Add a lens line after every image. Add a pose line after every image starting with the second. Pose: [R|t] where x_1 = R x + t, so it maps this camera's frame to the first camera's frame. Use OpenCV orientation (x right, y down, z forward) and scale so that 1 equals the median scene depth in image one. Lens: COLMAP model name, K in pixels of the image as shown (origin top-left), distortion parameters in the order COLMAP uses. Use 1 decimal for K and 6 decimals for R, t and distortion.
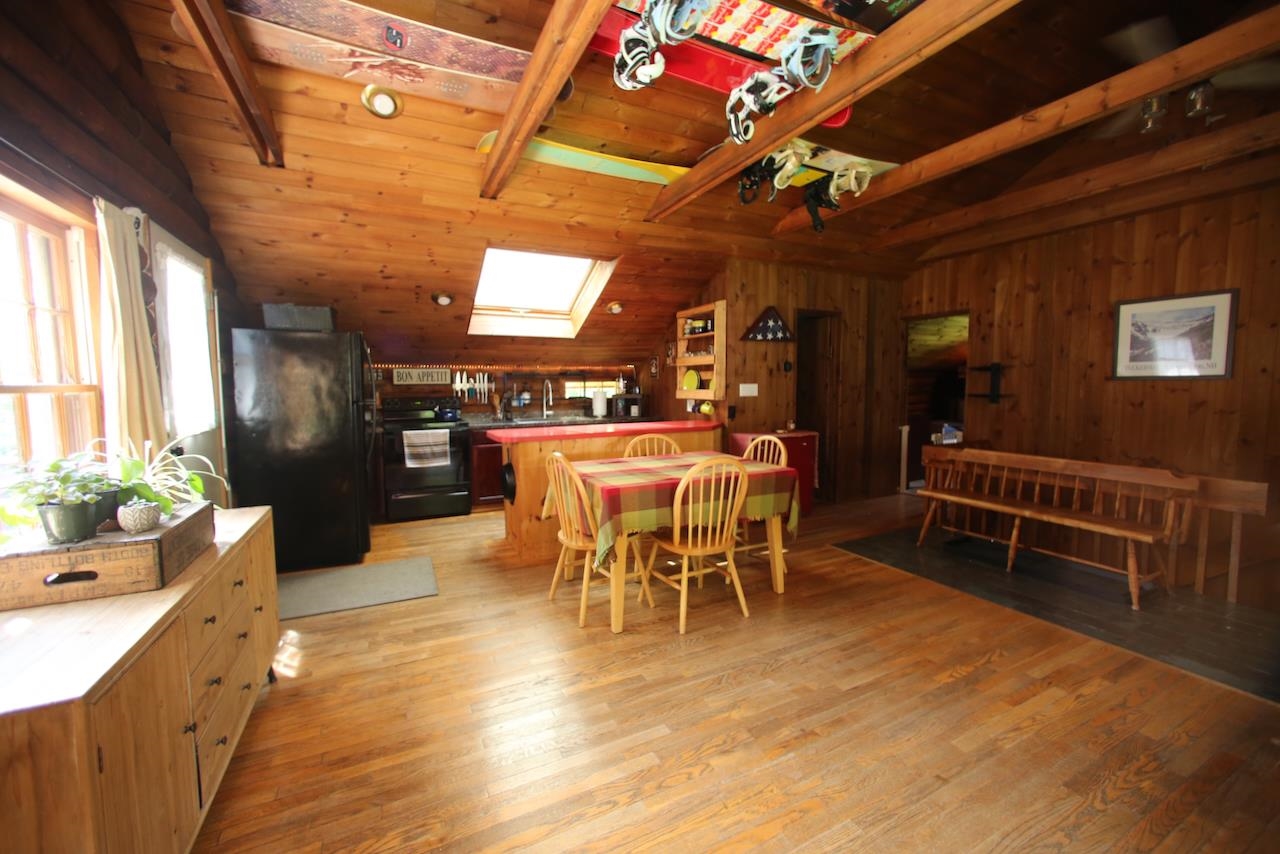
lens RADIAL K [[520.9, 0, 641.9], [0, 520.9, 423.0], [0, 0, 1]] dist [-0.037291, 0.016627]
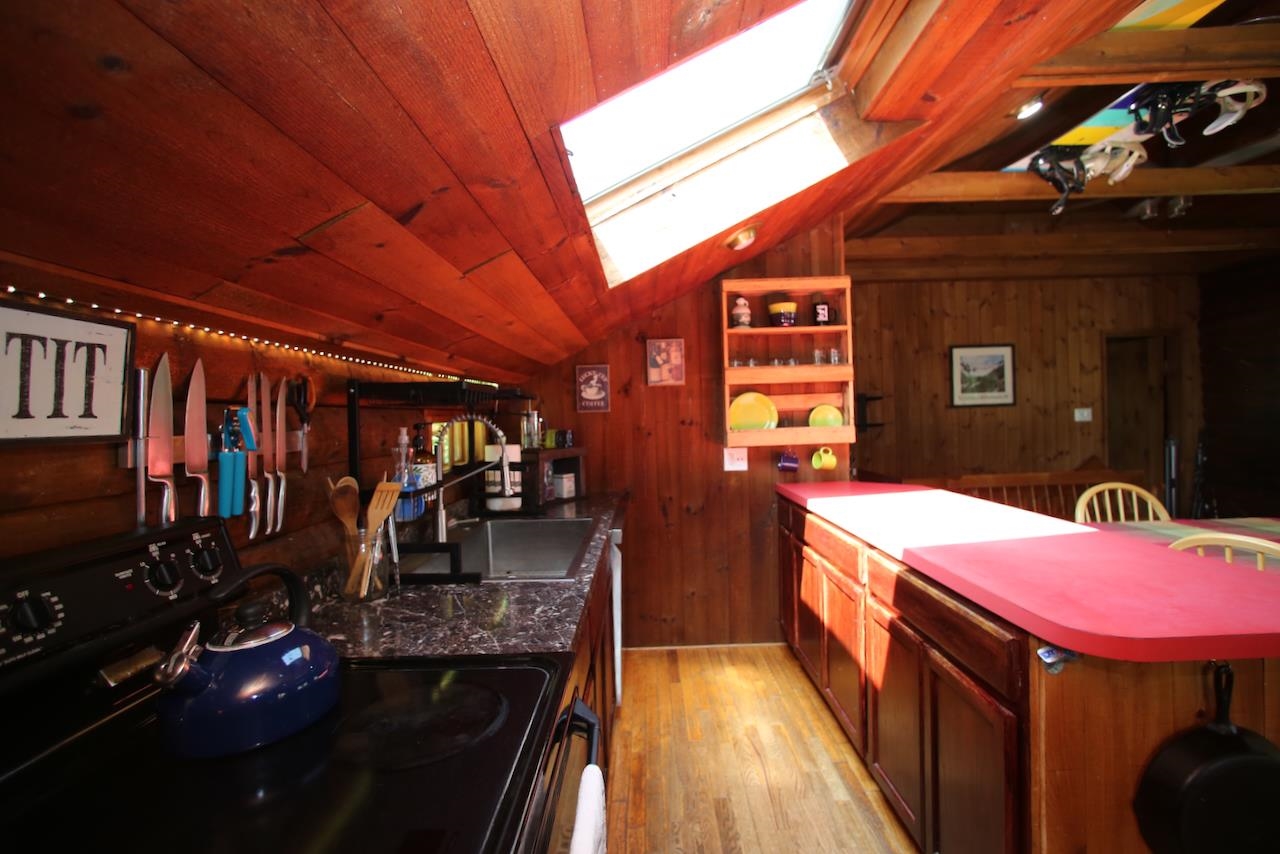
lens RADIAL K [[533.8, 0, 643.6], [0, 533.8, 422.1], [0, 0, 1]] dist [-0.037474, 0.017852]
pose [[0.463614, -0.015986, 0.885893, -0.480833], [0.098458, 0.994574, -0.033579, -0.068574], [-0.880550, 0.102791, 0.462673, 0.912186]]
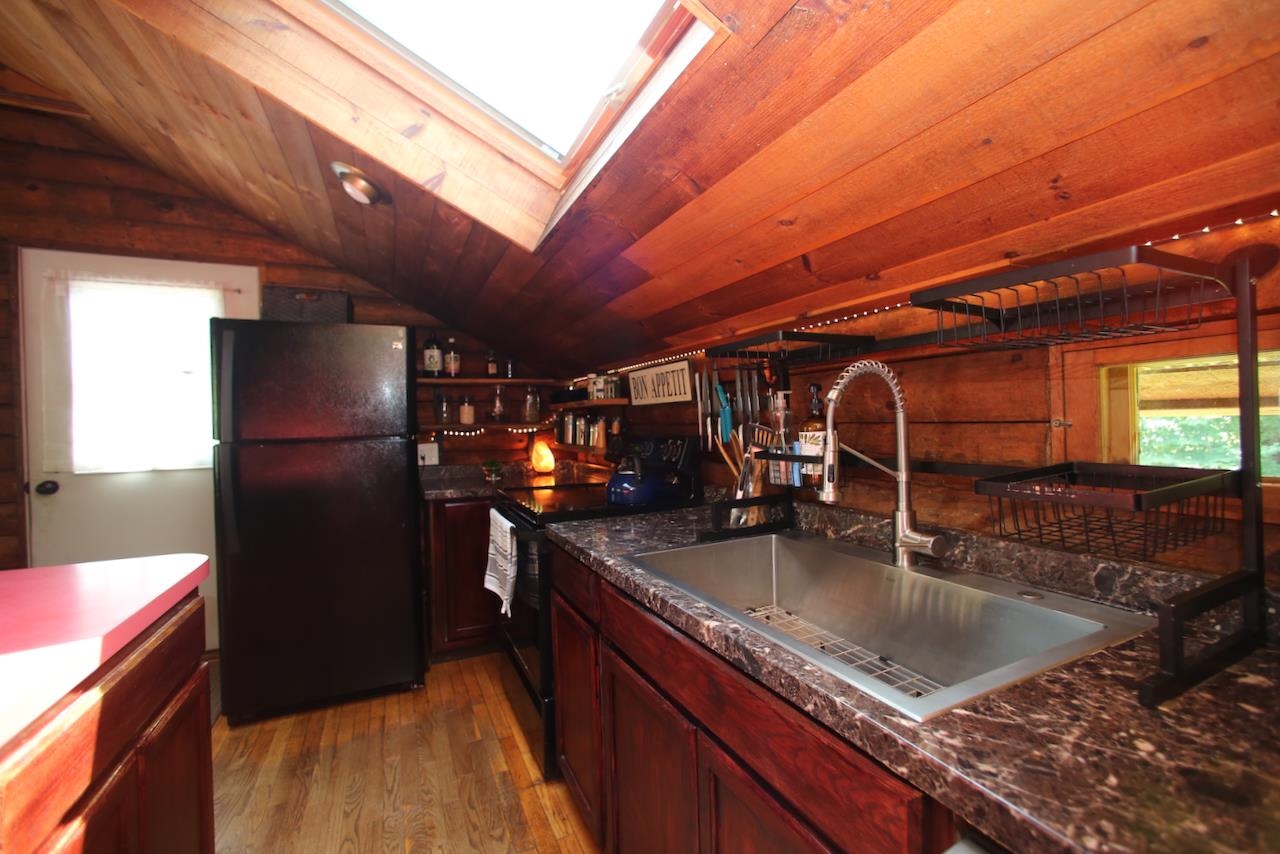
lens RADIAL K [[533.8, 0, 643.6], [0, 533.8, 422.1], [0, 0, 1]] dist [-0.037474, 0.017852]
pose [[-0.029387, 0.008563, -0.999531, 0.012025], [-0.055910, 0.998384, 0.010197, -0.070116], [0.998003, 0.056184, -0.028860, 1.097268]]
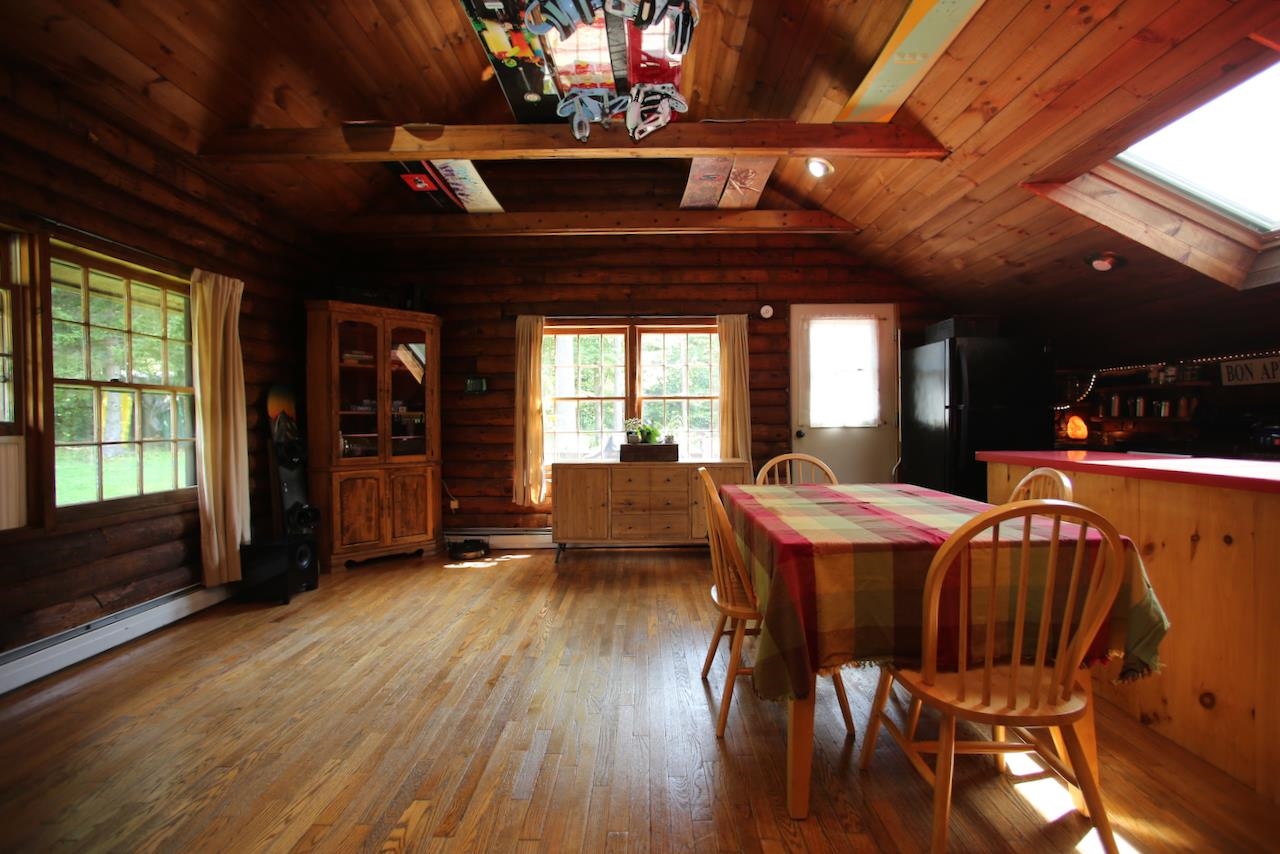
lens RADIAL K [[533.8, 0, 643.6], [0, 533.8, 422.1], [0, 0, 1]] dist [-0.037474, 0.017852]
pose [[-0.457184, 0.009179, -0.889325, 0.478335], [-0.059658, 0.997378, 0.040964, -0.013612], [0.887369, 0.071783, -0.455438, 0.700925]]
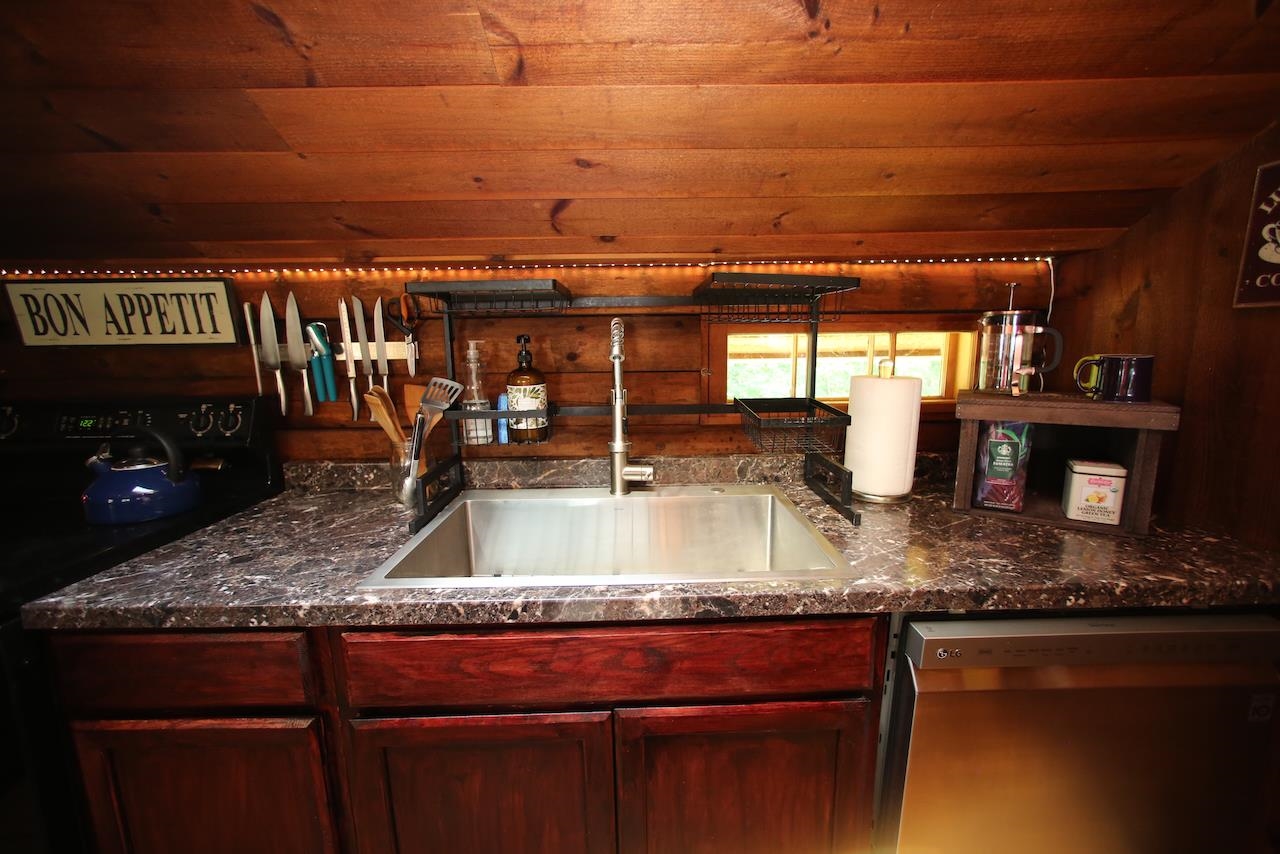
lens RADIAL K [[509.8, 0, 644.4], [0, 509.8, 424.6], [0, 0, 1]] dist [-0.042203, 0.016023]
pose [[0.898375, 0.065258, -0.434355, -0.098783], [-0.029113, 0.995574, 0.089363, -0.071926], [0.438264, -0.067636, 0.896298, 0.975805]]
